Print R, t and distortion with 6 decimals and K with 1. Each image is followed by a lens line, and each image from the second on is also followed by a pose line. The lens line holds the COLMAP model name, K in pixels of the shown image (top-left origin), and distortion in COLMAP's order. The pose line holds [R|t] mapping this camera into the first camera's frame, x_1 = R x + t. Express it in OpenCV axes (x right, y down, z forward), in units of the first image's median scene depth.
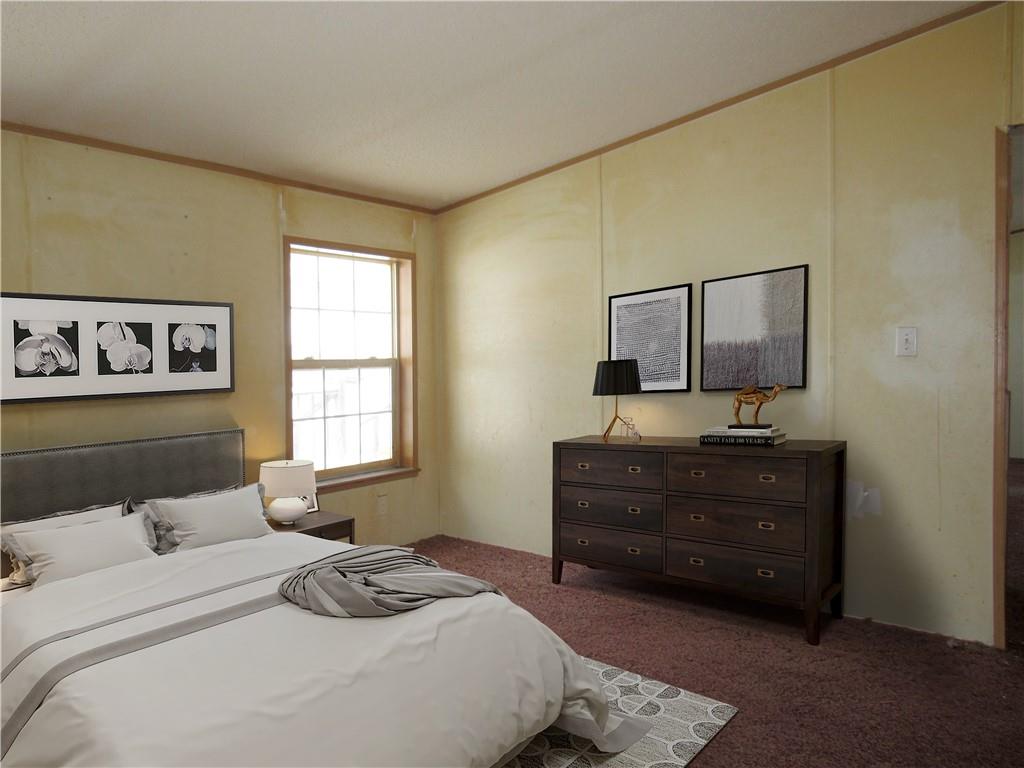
lens RADIAL K [[734.3, 0, 512.0], [0, 734.3, 384.0], [0, 0, 1]] dist [0.003463, -0.002267]
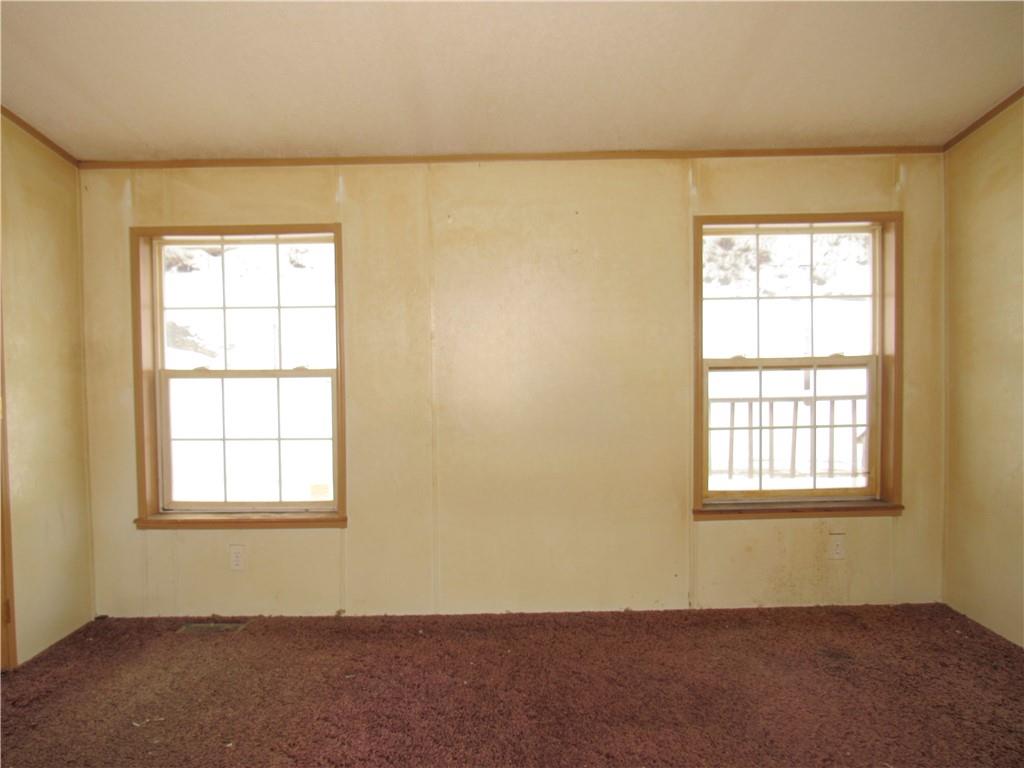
lens RADIAL K [[734.3, 0, 512.0], [0, 734.3, 384.0], [0, 0, 1]] dist [0.003463, -0.002267]
pose [[0.637586, 0.021981, -0.770066, 0.218957], [-0.015777, 0.999756, 0.015475, -0.013257], [0.770218, 0.002283, 0.637777, 0.272107]]
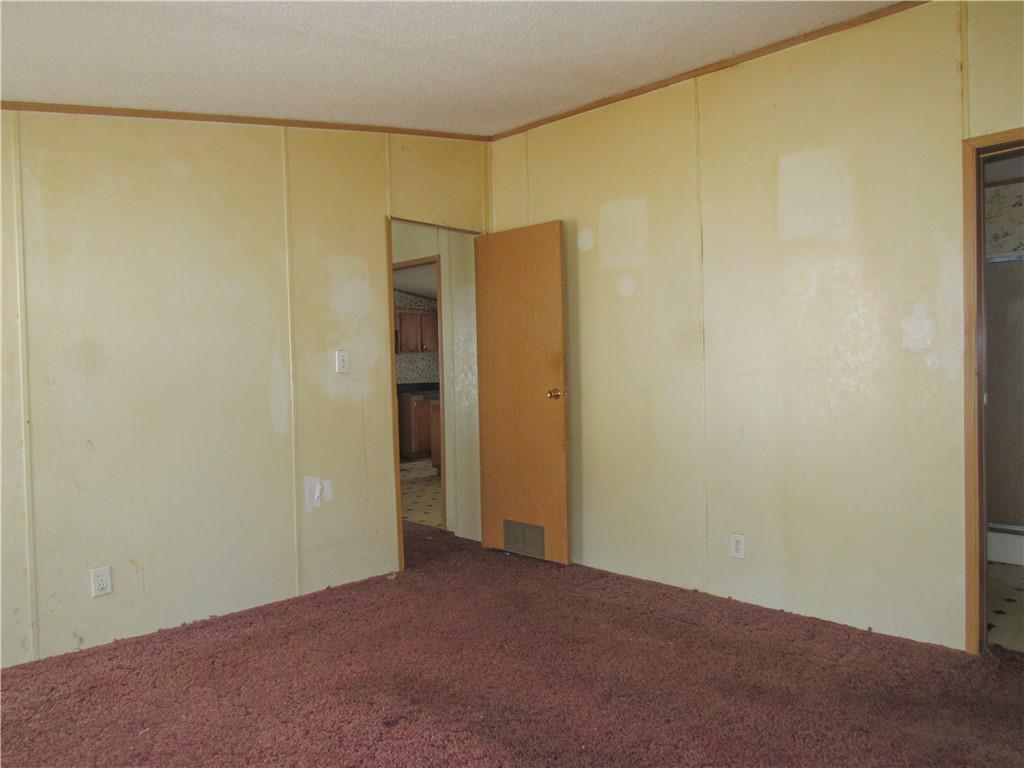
lens RADIAL K [[734.3, 0, 512.0], [0, 734.3, 384.0], [0, 0, 1]] dist [0.003463, -0.002267]
pose [[0.149629, -0.026060, 0.988399, -0.536953], [0.054438, 0.998353, 0.018081, -0.019155], [-0.987242, 0.051101, 0.150801, 0.395379]]
